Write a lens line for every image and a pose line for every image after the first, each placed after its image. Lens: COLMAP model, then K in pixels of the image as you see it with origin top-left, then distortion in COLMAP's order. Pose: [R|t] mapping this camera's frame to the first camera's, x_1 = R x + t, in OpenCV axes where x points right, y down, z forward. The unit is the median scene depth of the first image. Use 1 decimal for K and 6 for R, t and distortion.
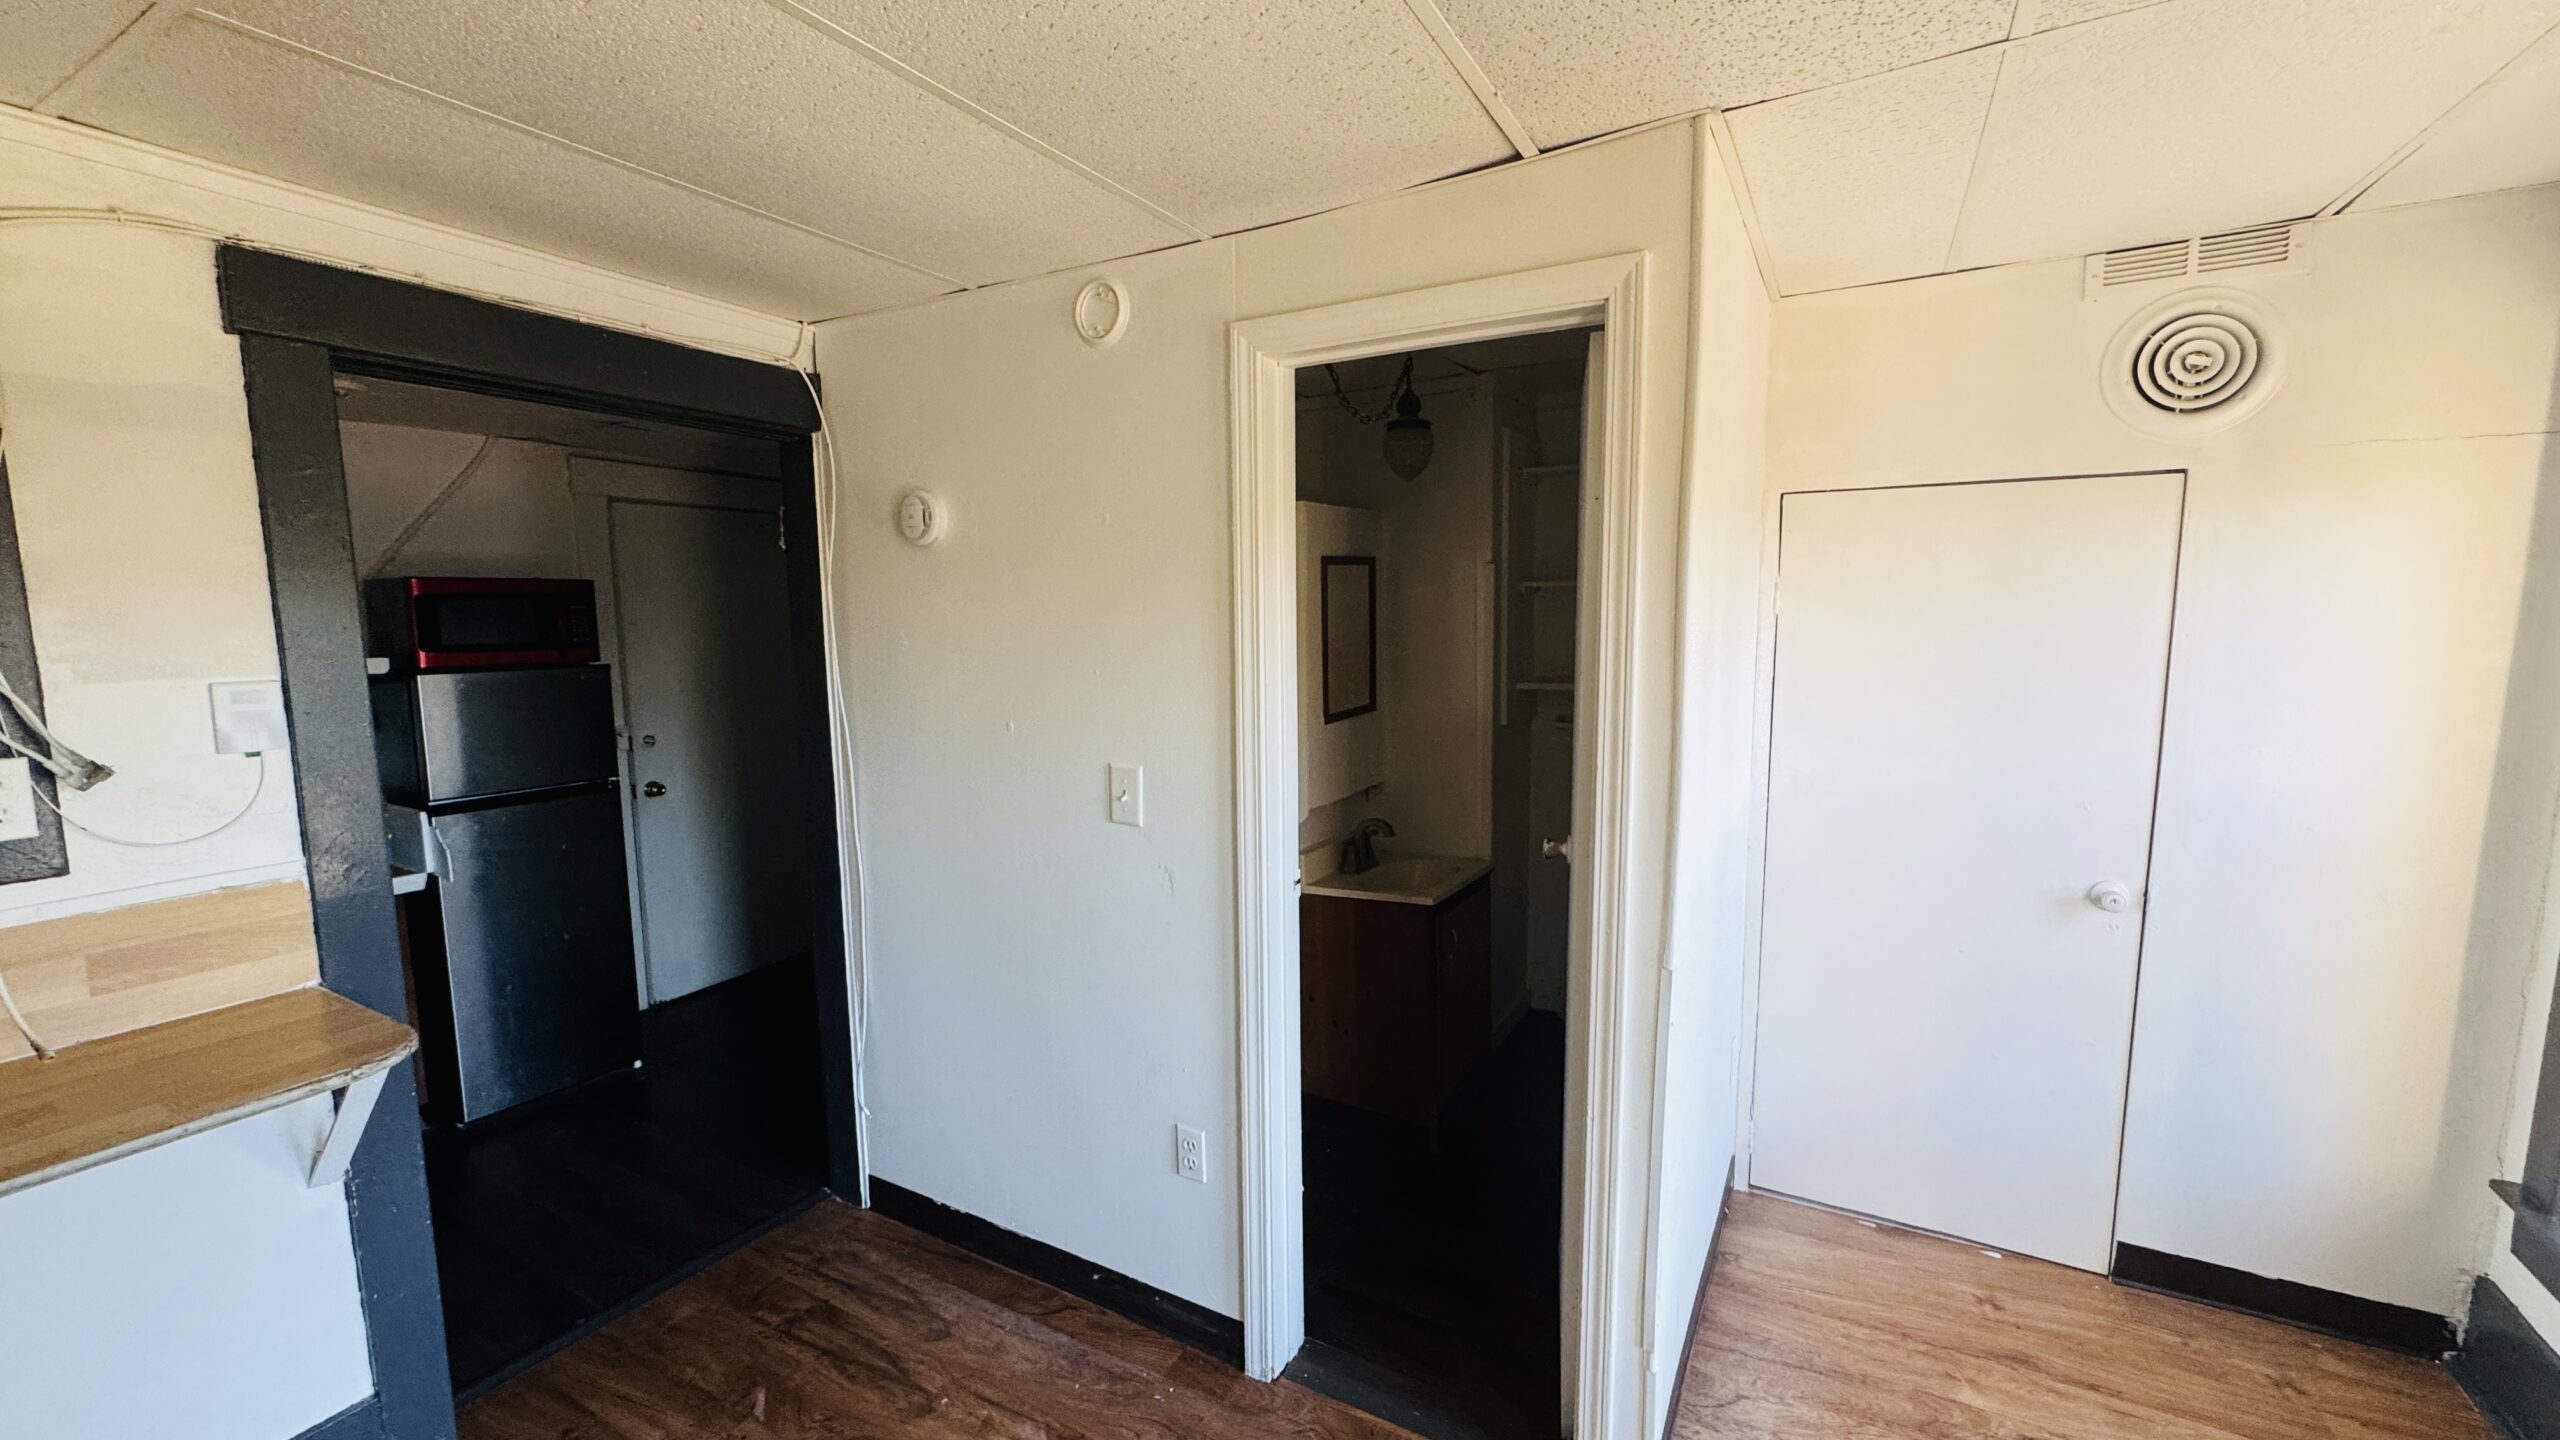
lens RADIAL K [[1019.8, 0, 1285.6], [0, 1019.8, 719.9], [0, 0, 1]] dist [-0.001157, -0.000116]
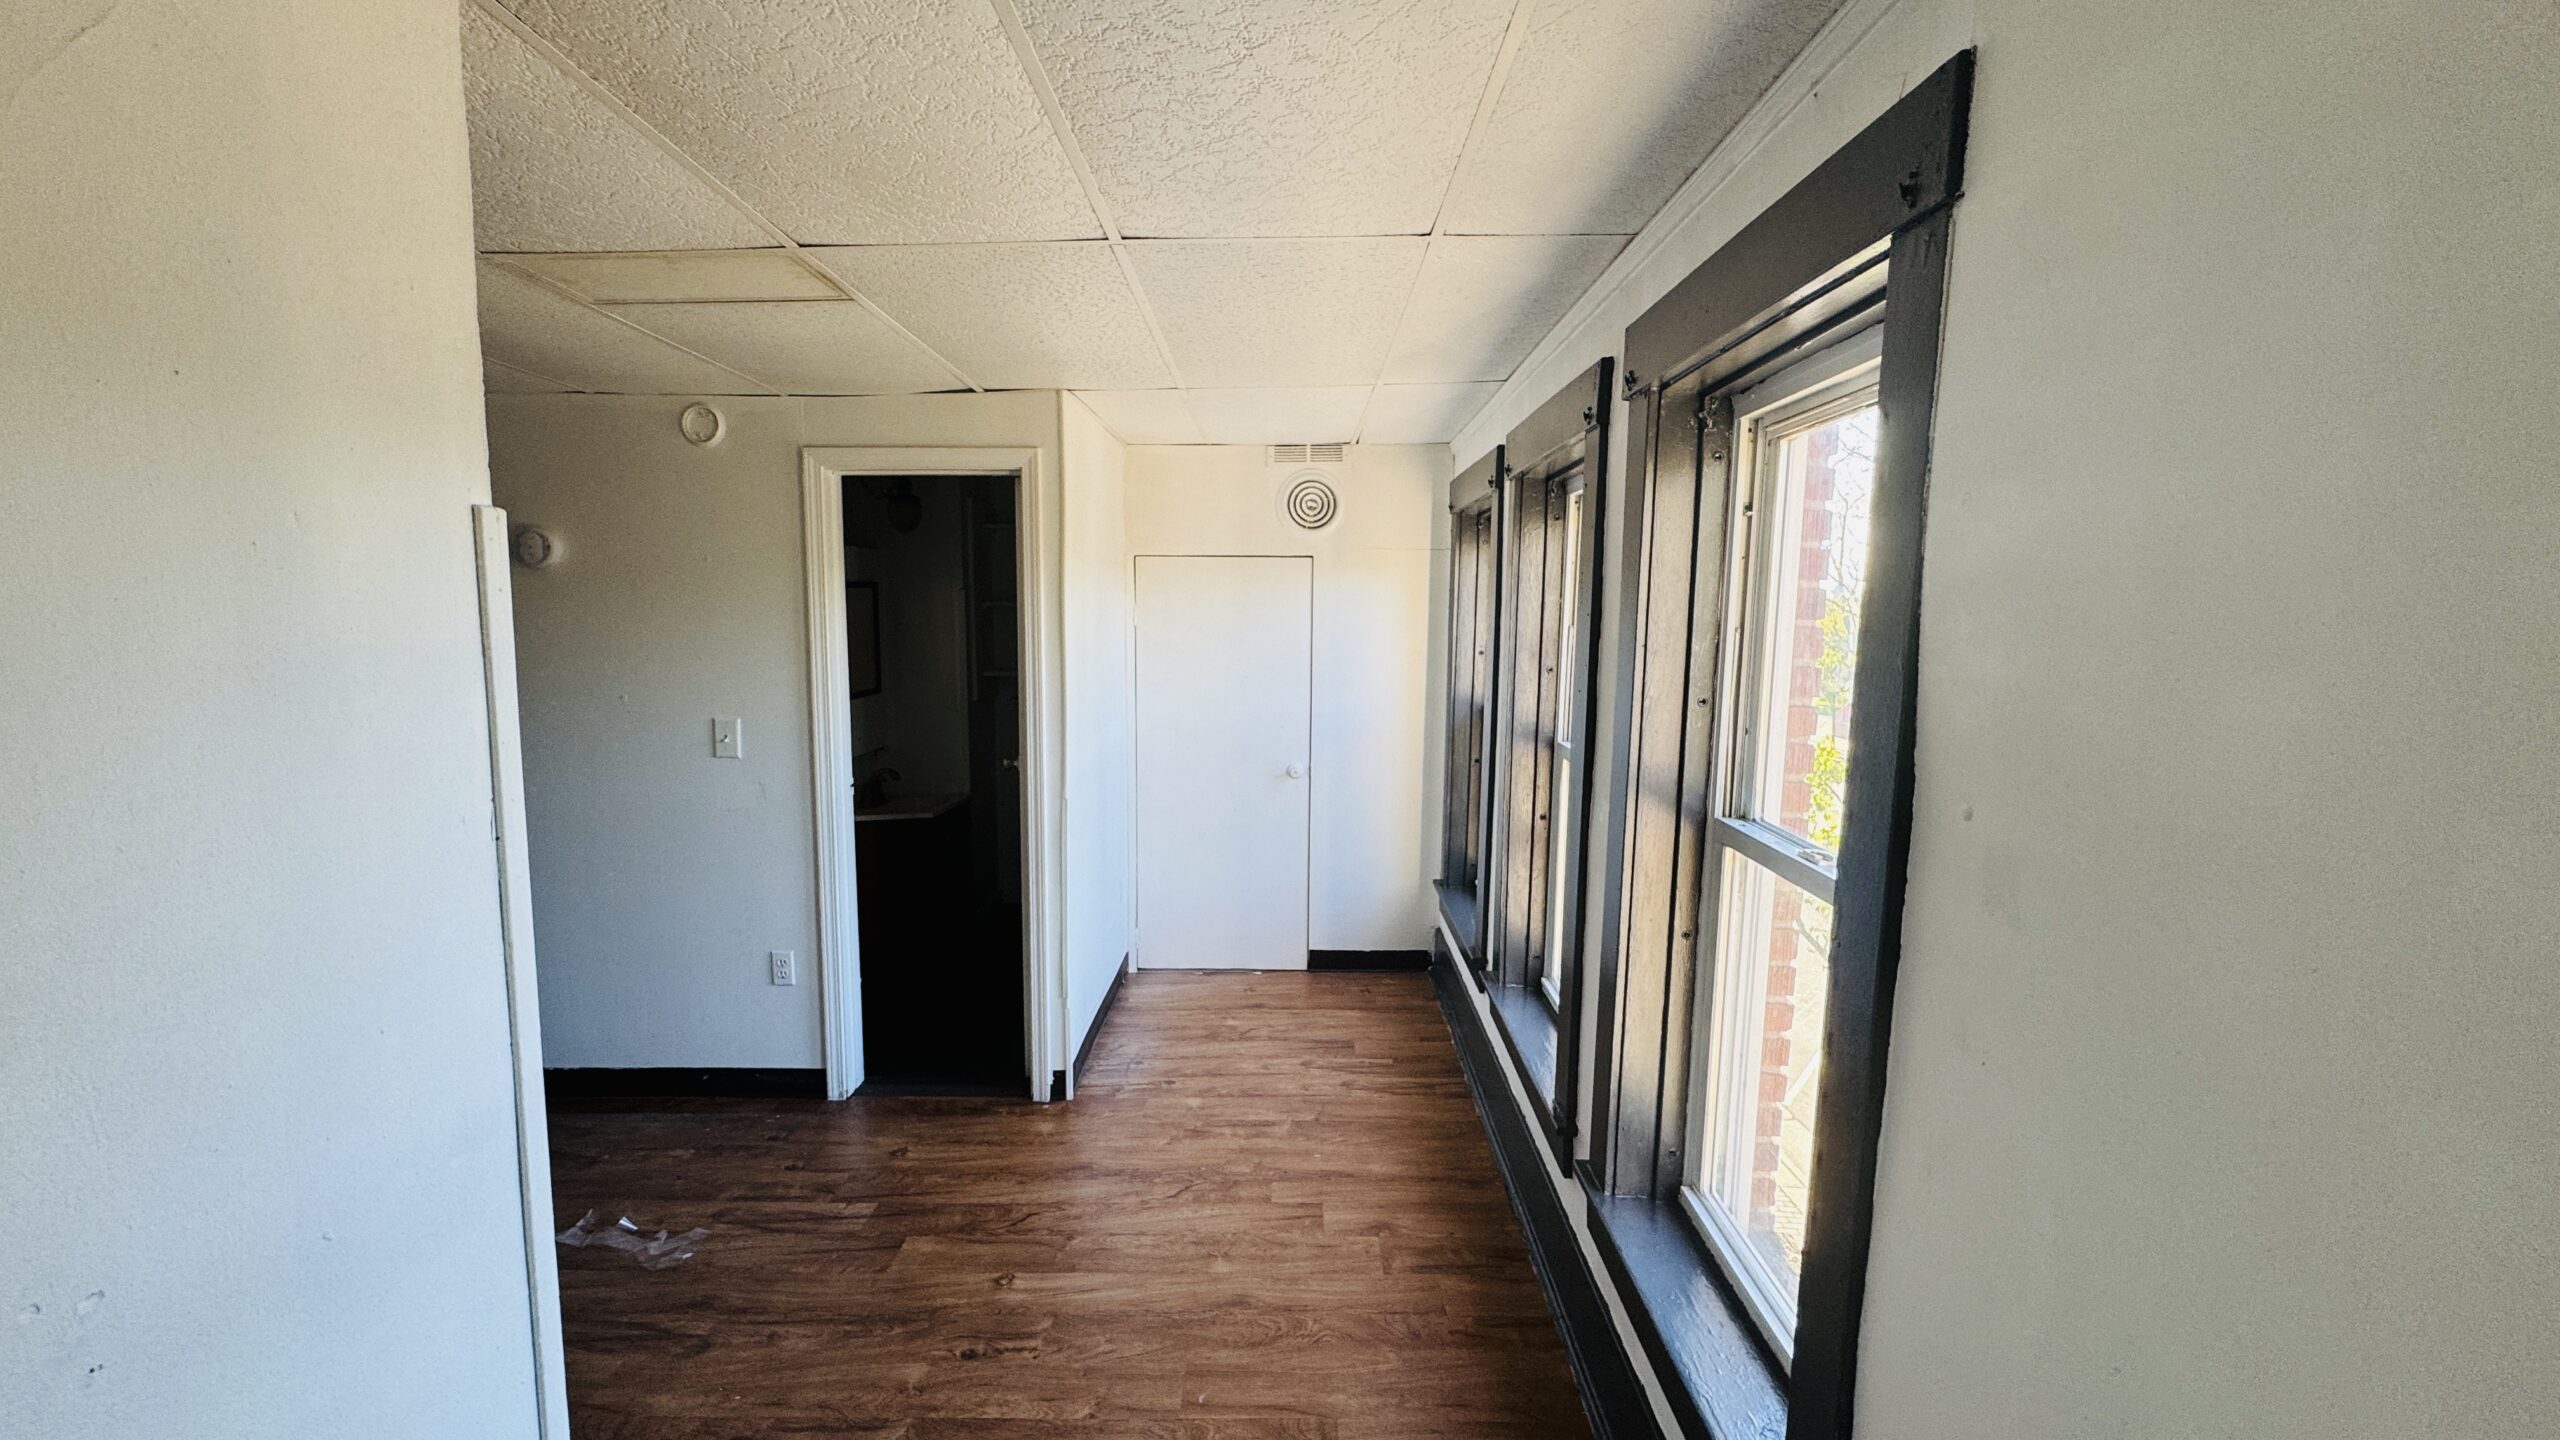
lens RADIAL K [[1019.8, 0, 1271.7], [0, 1019.8, 724.3], [0, 0, 1]] dist [-0.001157, -0.000116]
pose [[0.877845, -0.035646, 0.477616, -0.171194], [0.040214, 0.999191, 0.000662, 0.085229], [-0.477253, 0.018626, 0.878569, -0.738708]]
